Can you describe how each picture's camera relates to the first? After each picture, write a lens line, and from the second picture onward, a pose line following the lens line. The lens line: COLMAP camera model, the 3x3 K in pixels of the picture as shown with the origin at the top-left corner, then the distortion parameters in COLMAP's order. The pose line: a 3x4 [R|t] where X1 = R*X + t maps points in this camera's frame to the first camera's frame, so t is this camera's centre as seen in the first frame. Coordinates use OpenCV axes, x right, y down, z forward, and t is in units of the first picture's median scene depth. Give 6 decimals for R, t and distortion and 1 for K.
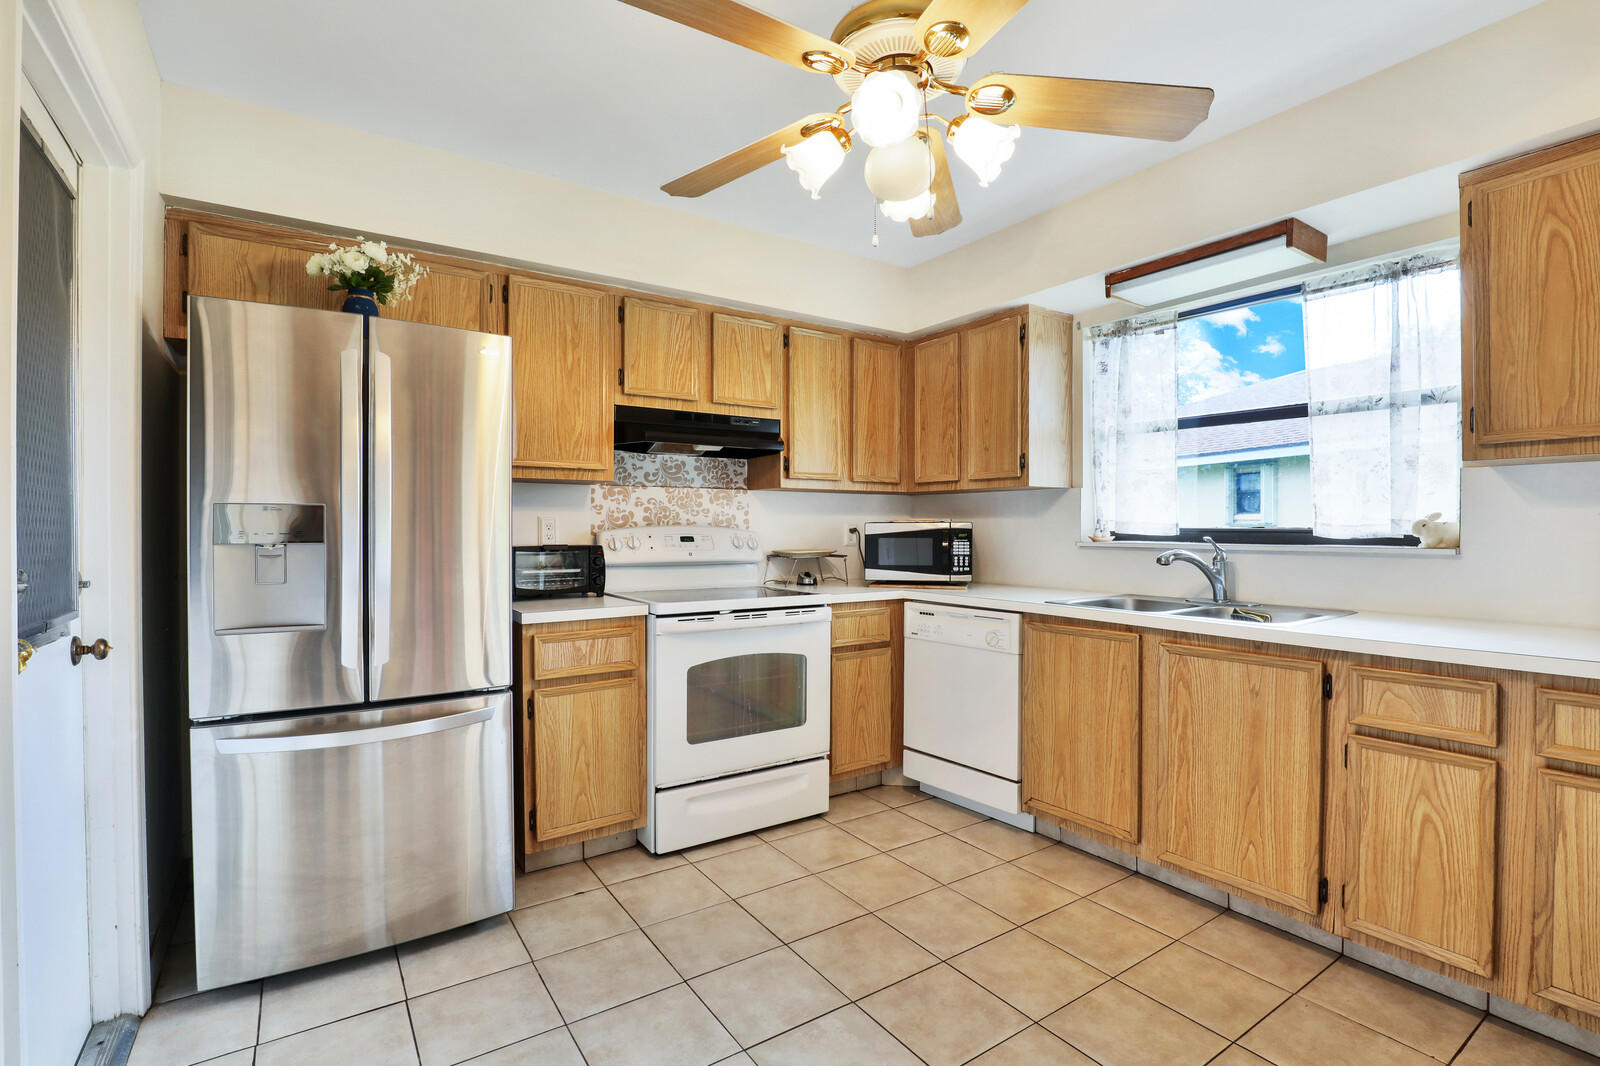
lens RADIAL K [[741.2, 0, 798.5], [0, 741.2, 532.5], [0, 0, 1]] dist [-0.034306, 0.000309]
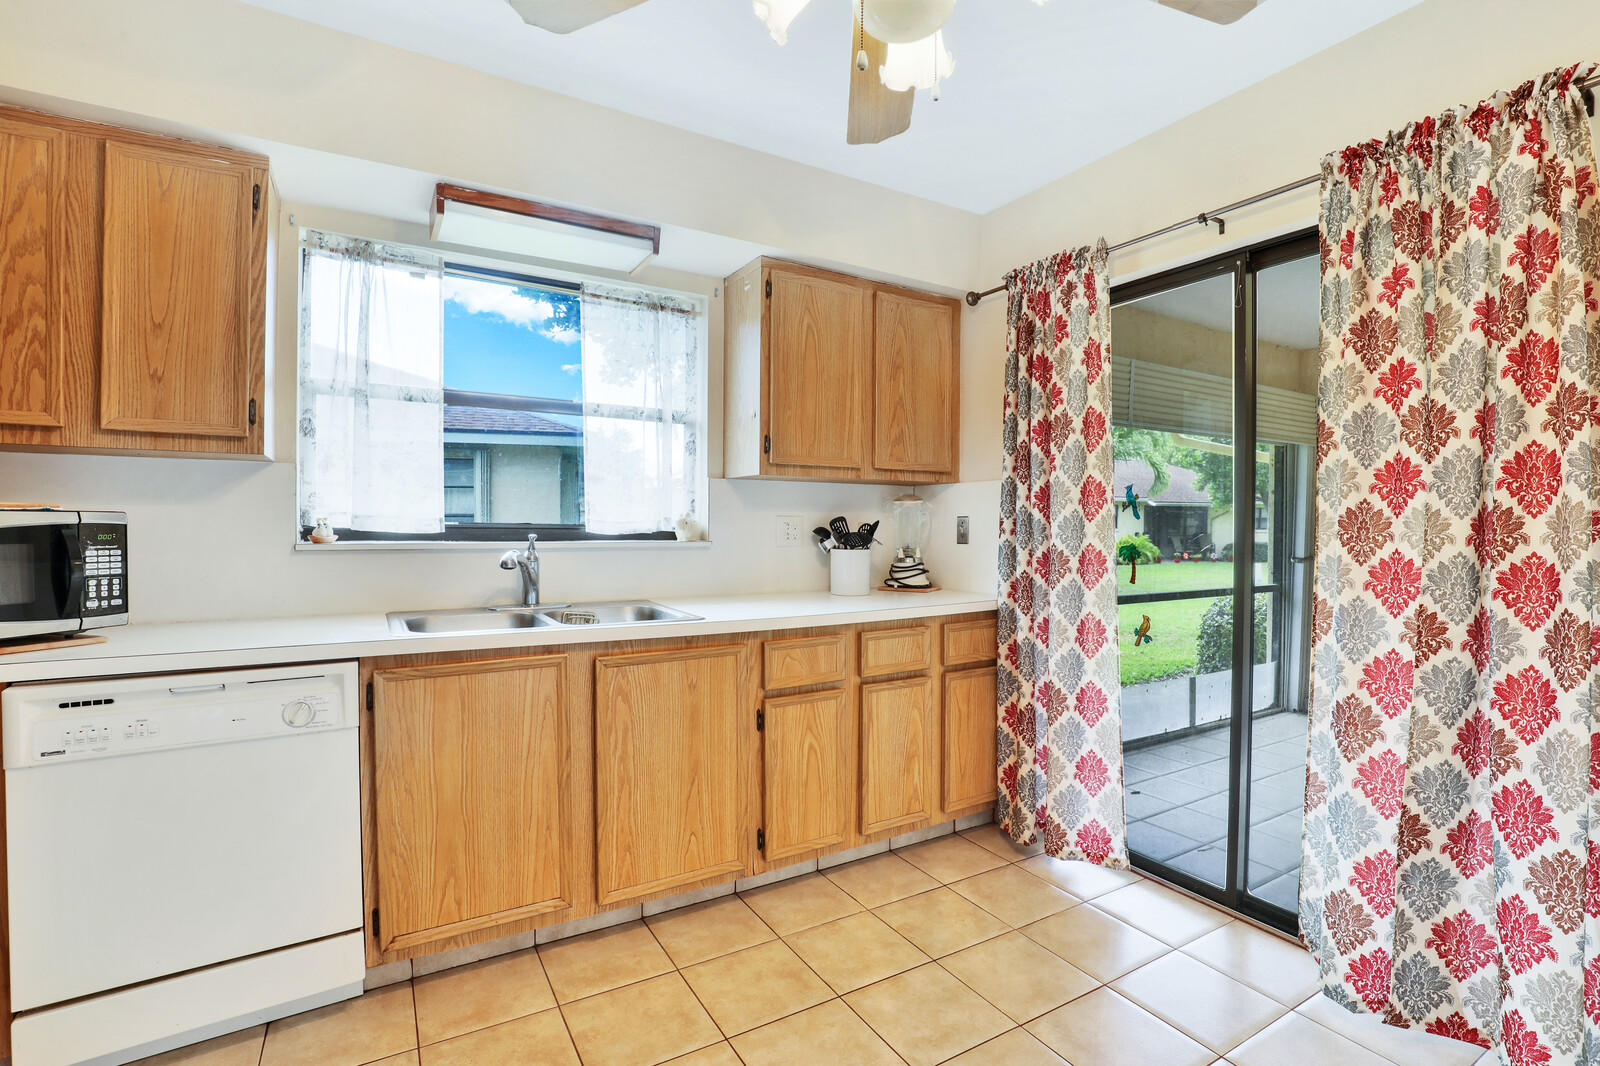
lens RADIAL K [[741.2, 0, 800.3], [0, 741.2, 532.5], [0, 0, 1]] dist [-0.034306, 0.000309]
pose [[0.052078, -0.011488, 0.998577, -0.338546], [-0.000341, 0.999934, 0.011521, -0.007072], [-0.998643, -0.000941, 0.052071, 0.676522]]
